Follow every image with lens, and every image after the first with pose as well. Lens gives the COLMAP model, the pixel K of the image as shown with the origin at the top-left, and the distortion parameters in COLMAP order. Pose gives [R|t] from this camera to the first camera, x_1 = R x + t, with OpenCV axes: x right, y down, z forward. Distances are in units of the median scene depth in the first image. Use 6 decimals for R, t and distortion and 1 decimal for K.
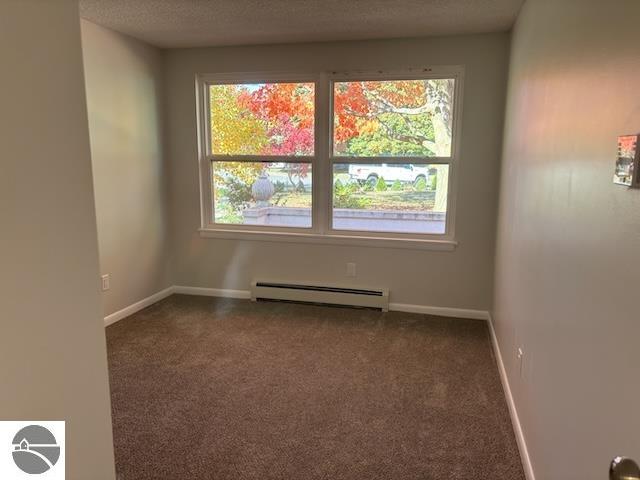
lens RADIAL K [[480.2, 0, 317.7], [0, 480.2, 242.7], [0, 0, 1]] dist [0.073680, -0.070244]
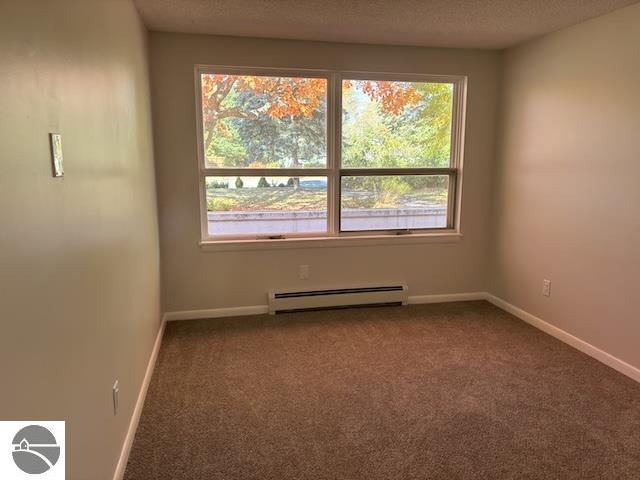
lens RADIAL K [[487.0, 0, 320.0], [0, 487.0, 240.0], [0, 0, 1]] dist [0.078600, -0.094823]
pose [[0.883182, -0.080426, 0.462084, -0.458851], [0.083822, 0.996393, 0.013215, -0.024405], [-0.461480, 0.027062, 0.886738, 0.133307]]
